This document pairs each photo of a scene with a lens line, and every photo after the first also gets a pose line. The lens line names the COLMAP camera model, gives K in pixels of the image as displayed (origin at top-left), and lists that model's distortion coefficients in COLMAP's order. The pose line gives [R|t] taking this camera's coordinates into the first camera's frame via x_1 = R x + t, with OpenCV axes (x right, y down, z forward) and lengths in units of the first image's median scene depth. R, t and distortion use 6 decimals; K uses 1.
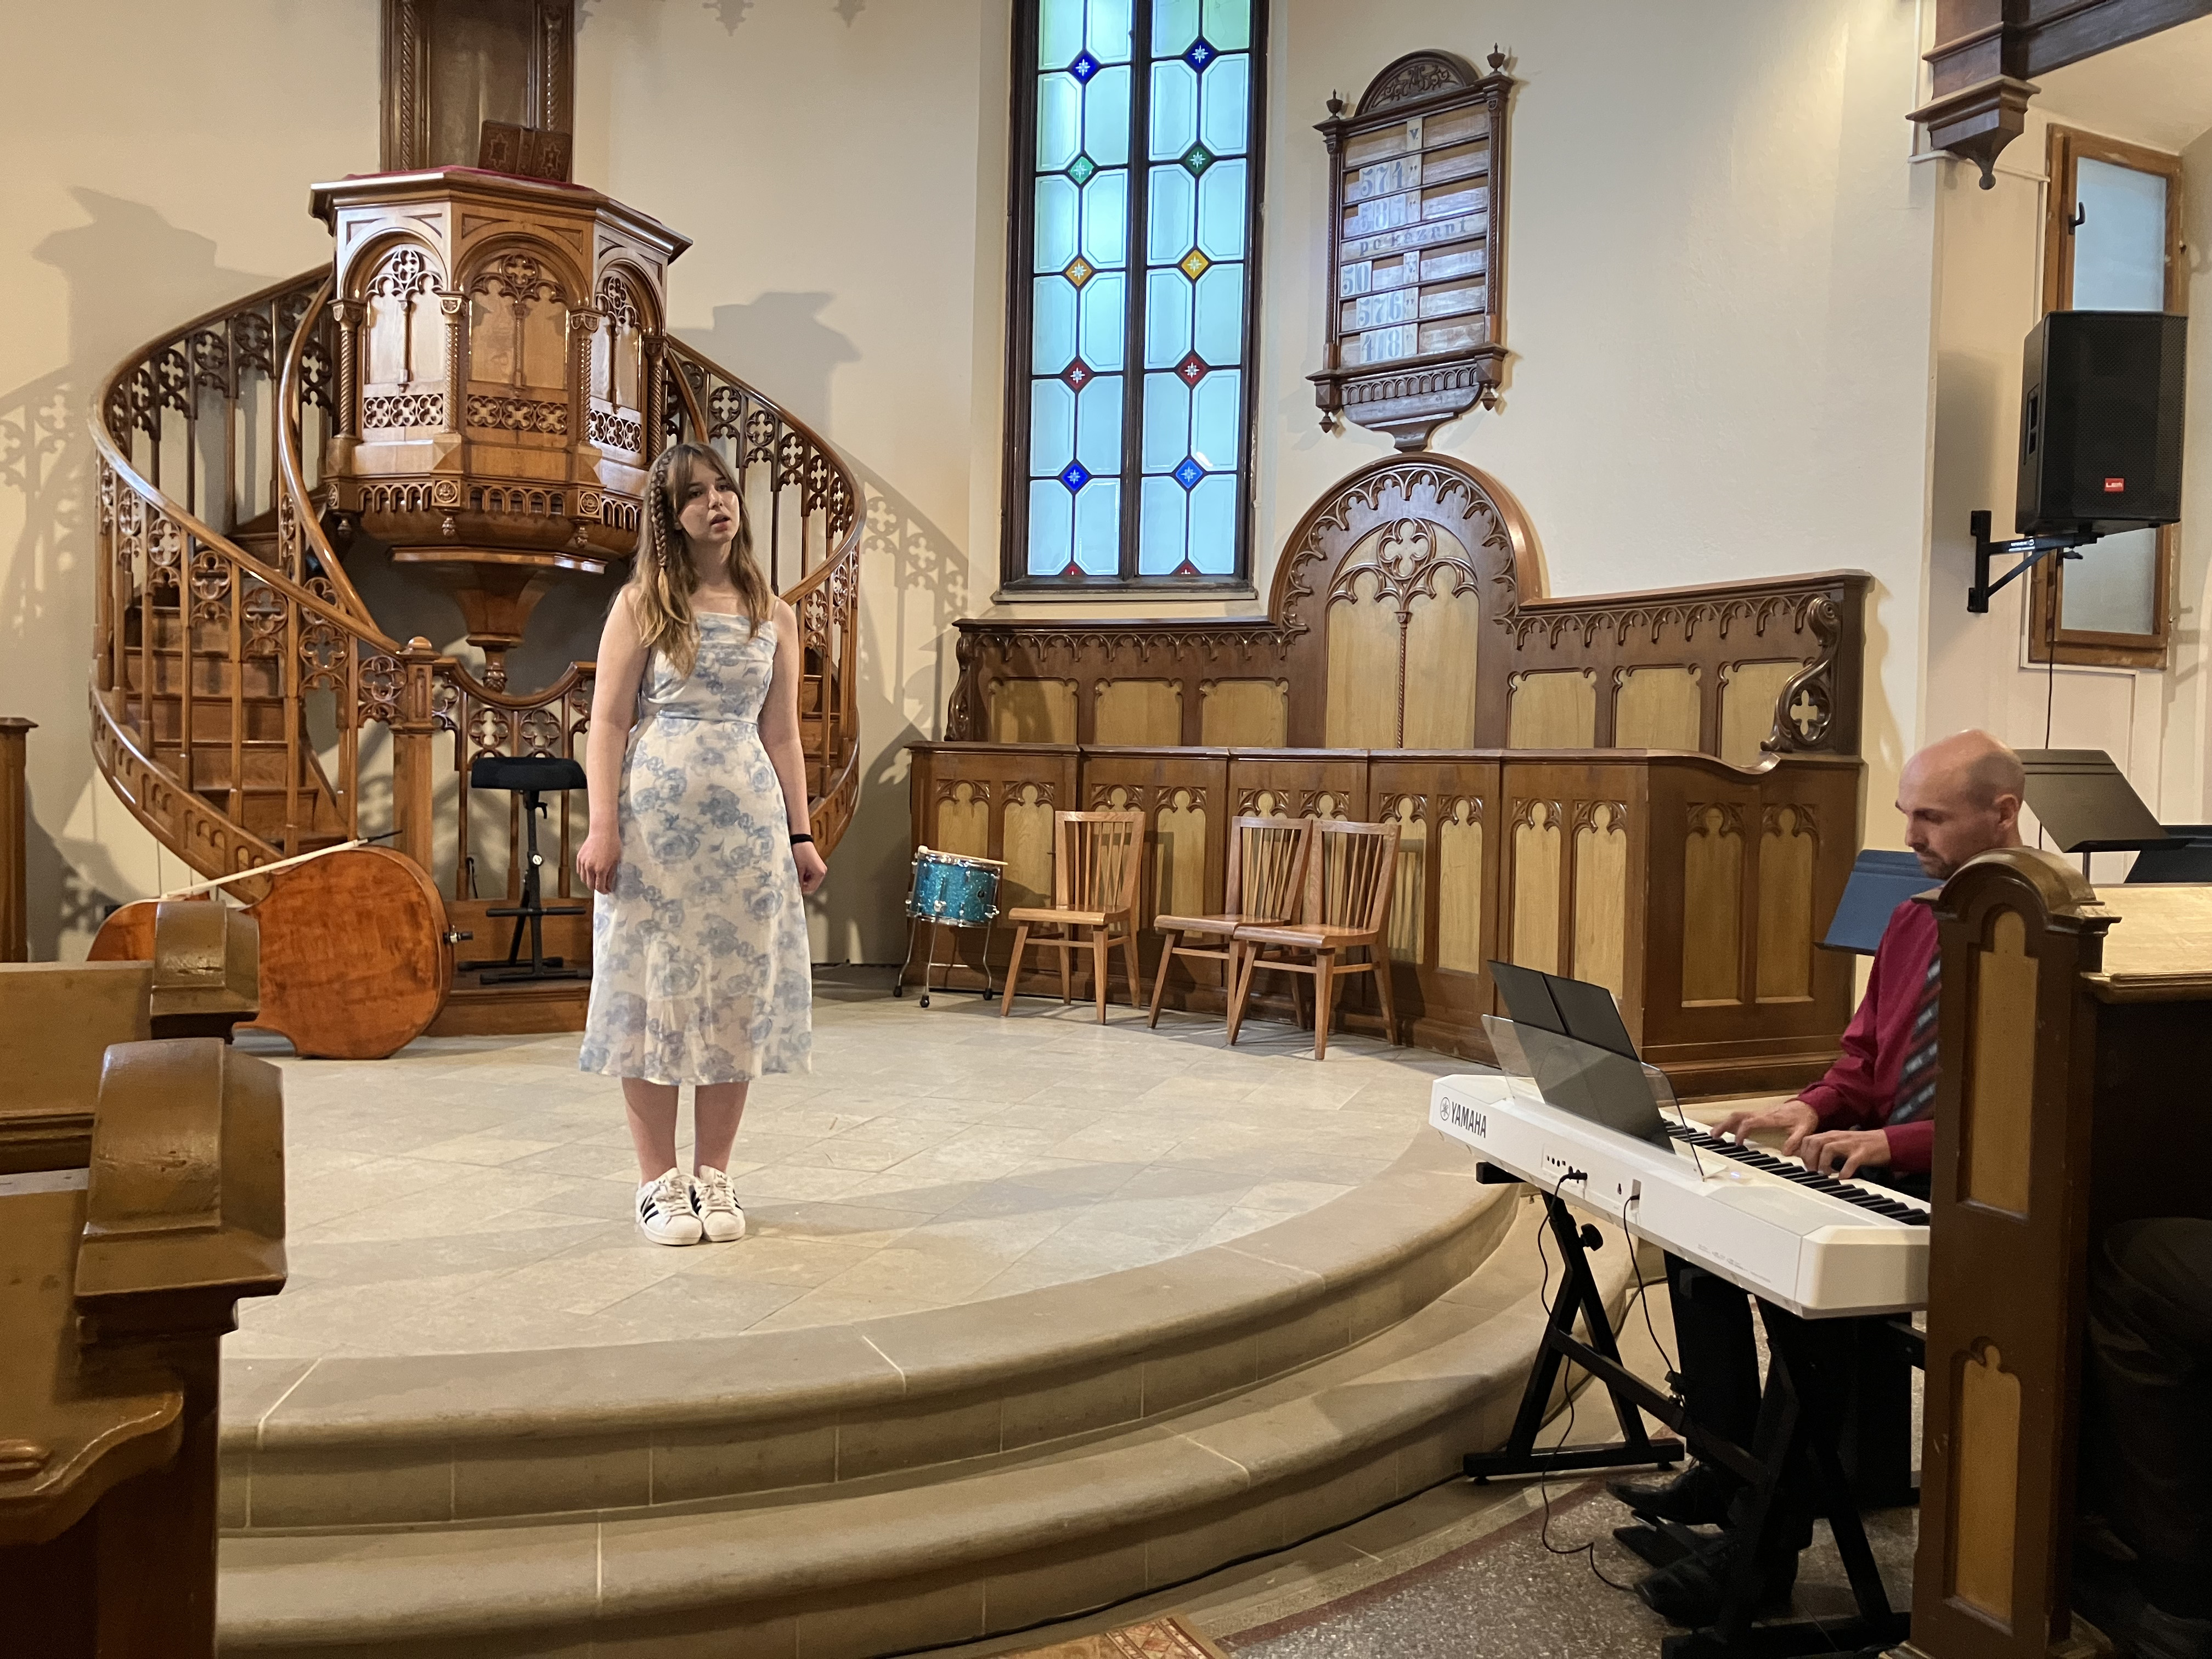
lens RADIAL K [[1797.5, 0, 1112.7], [0, 1797.5, 799.8], [0, 0, 1]] dist [0.080275, -0.214702]
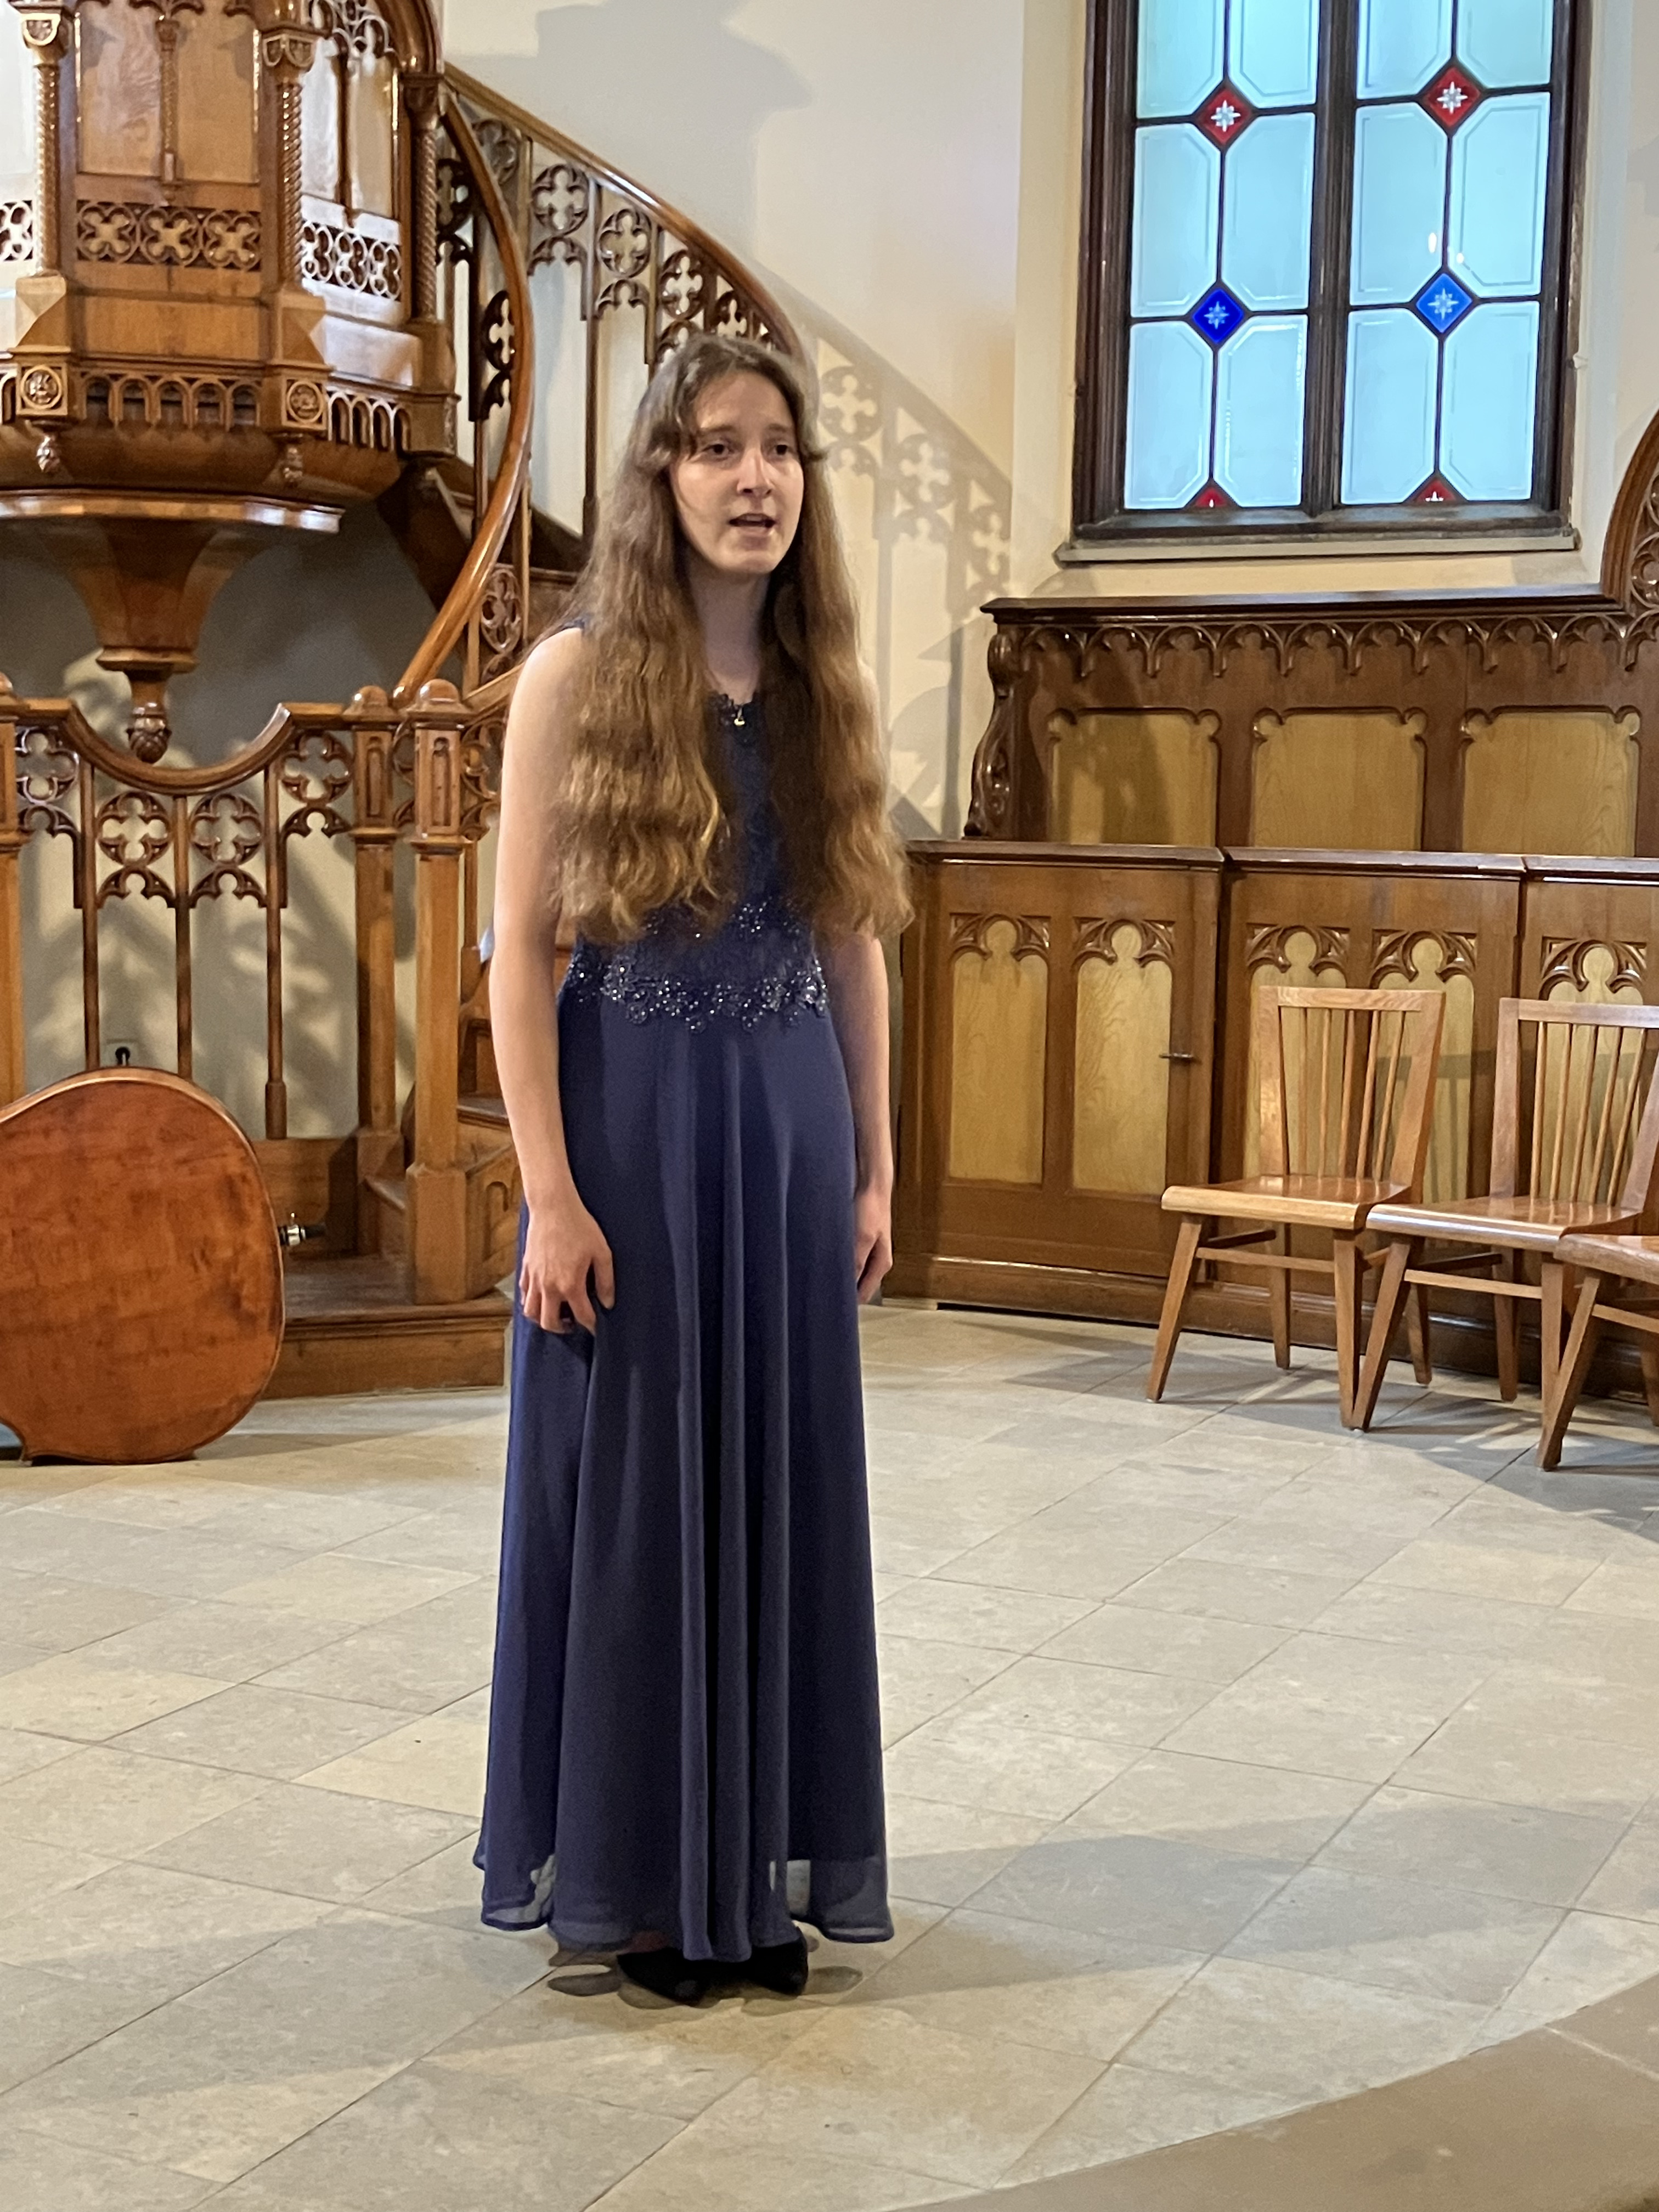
lens RADIAL K [[3039.0, 0, 844.6], [0, 3039.0, 1113.2], [0, 0, 1]] dist [0.157803, -0.548717]
pose [[0.990946, 0.007068, -0.134074, -0.009305], [0.004155, 0.996520, 0.083247, -0.030158], [0.134196, -0.083050, 0.987468, 0.114204]]
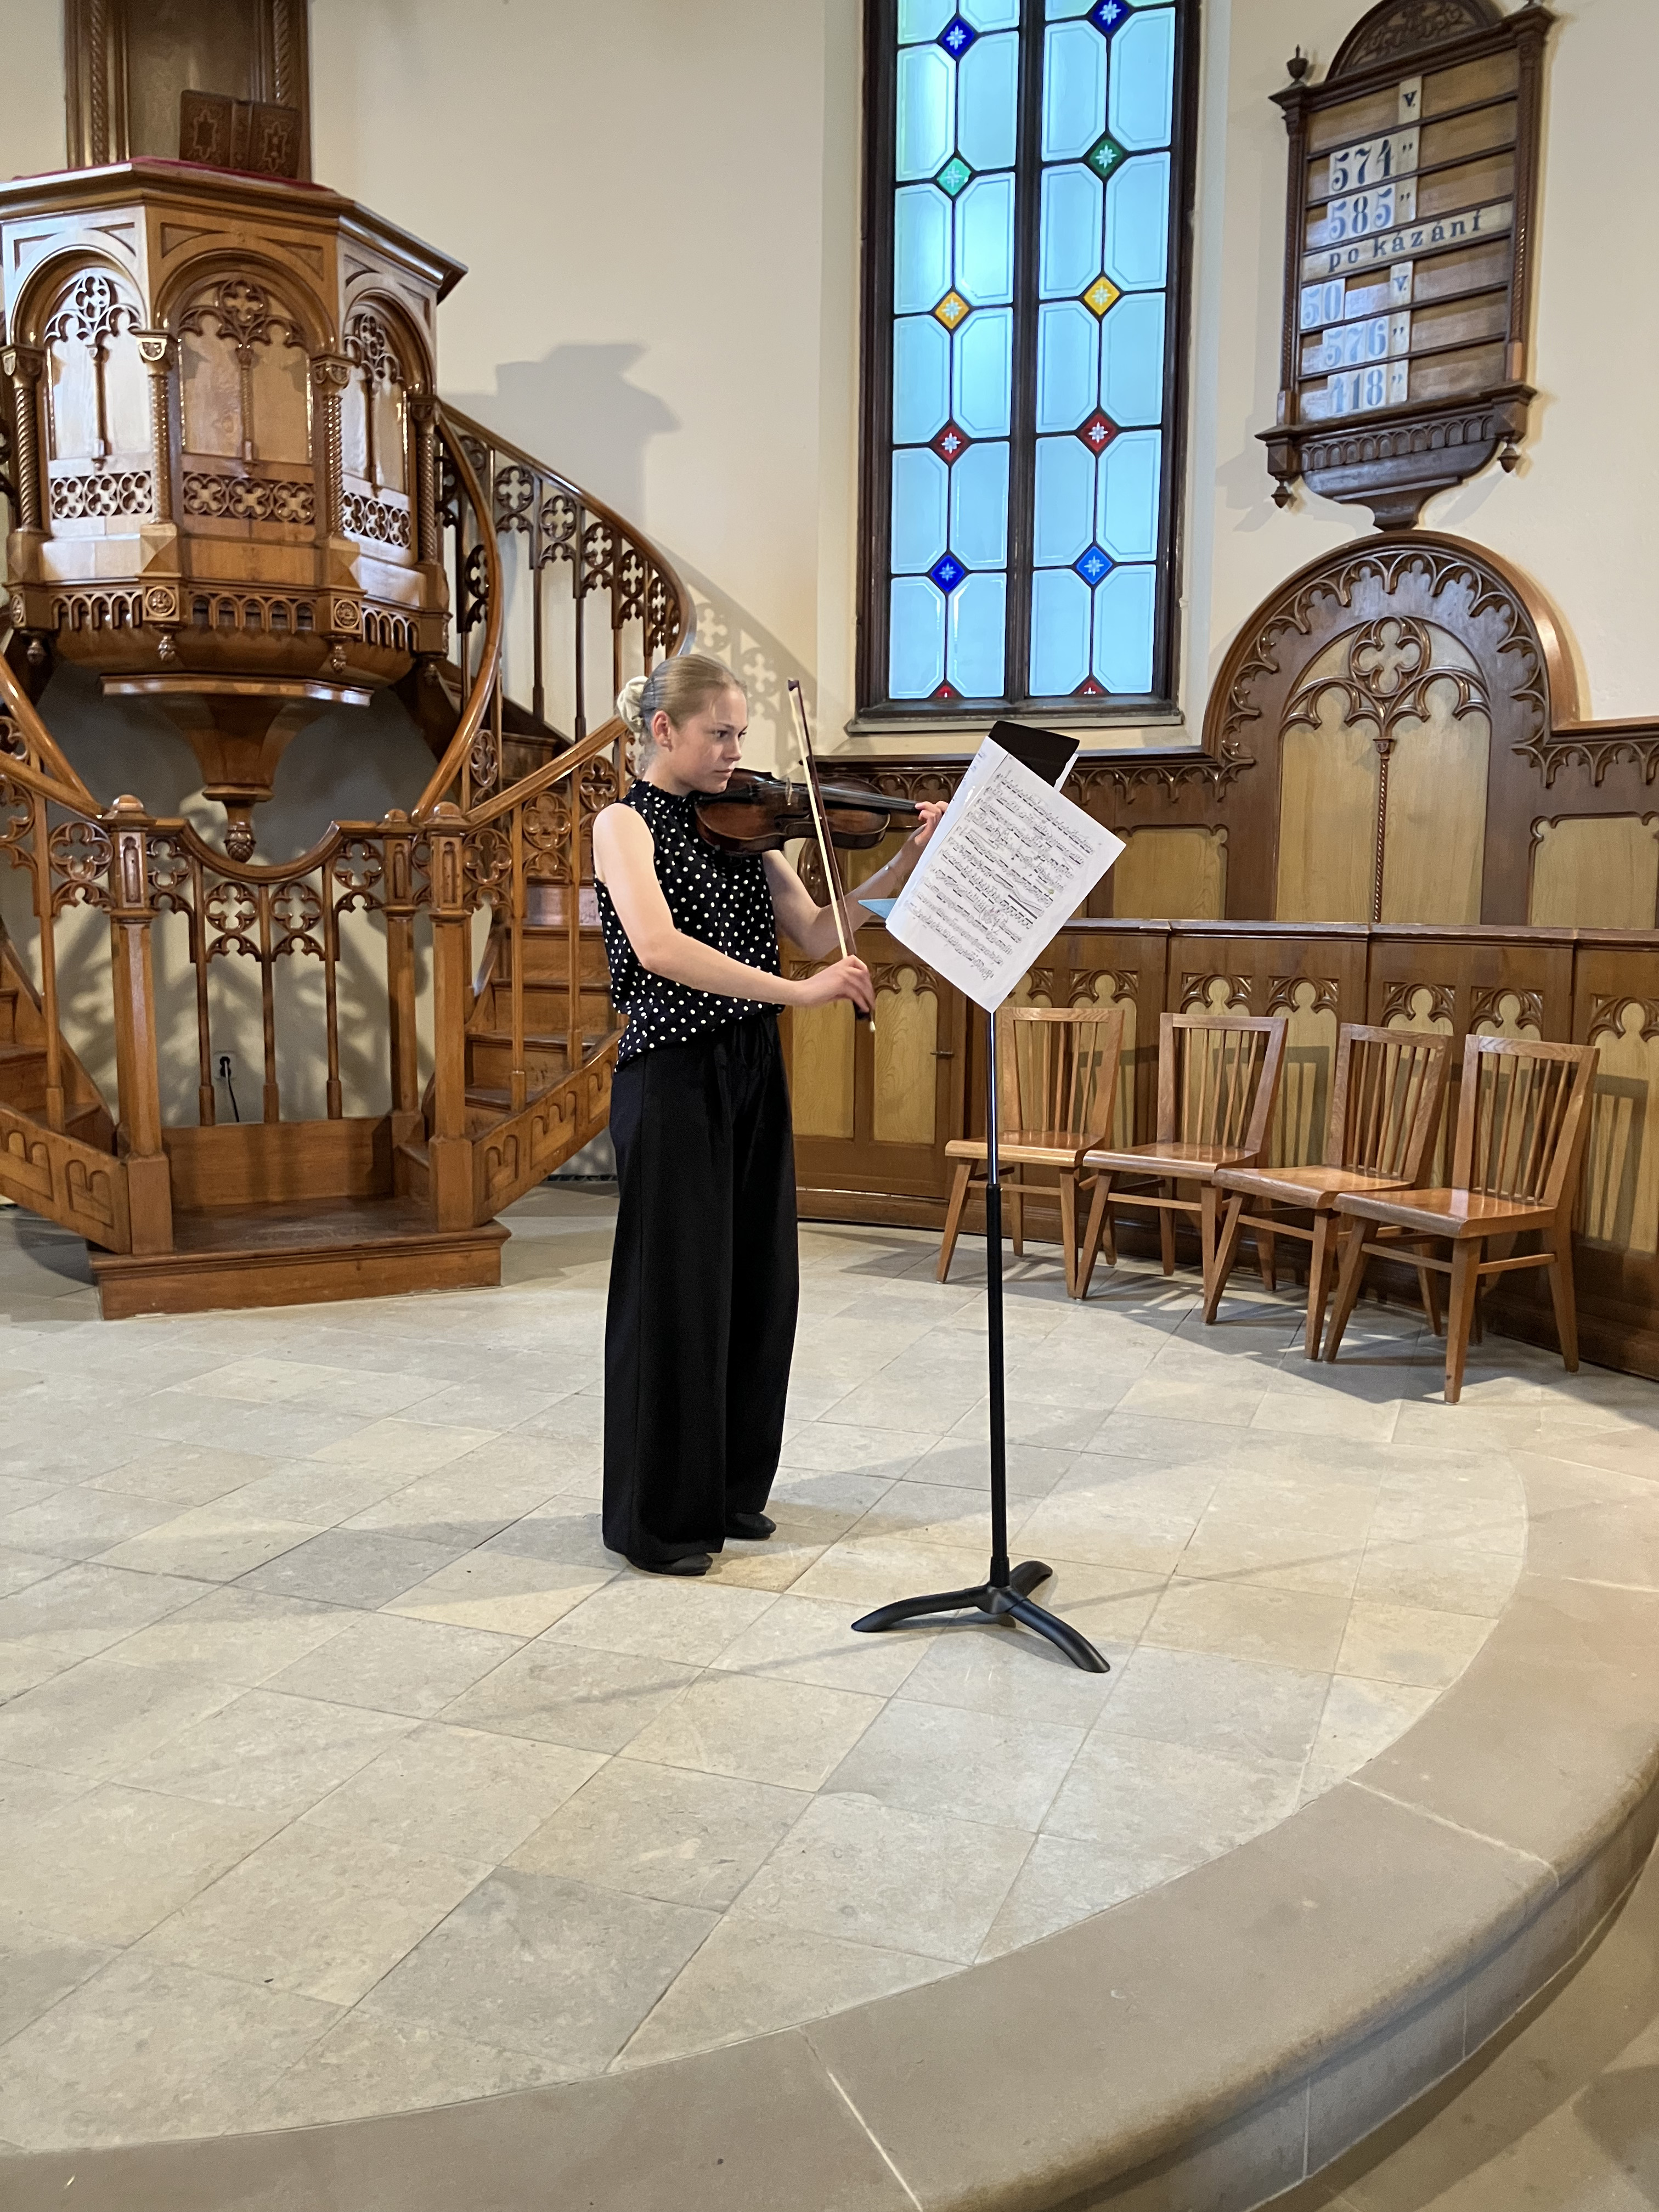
lens RADIAL K [[1812.3, 0, 865.8], [0, 1812.3, 1105.1], [0, 0, 1]] dist [-0.002079, 0.033766]
pose [[0.999664, -0.009713, -0.024015, -0.050106], [0.011988, 0.995261, 0.096498, -0.026920], [0.022964, -0.096754, 0.995043, 0.211992]]
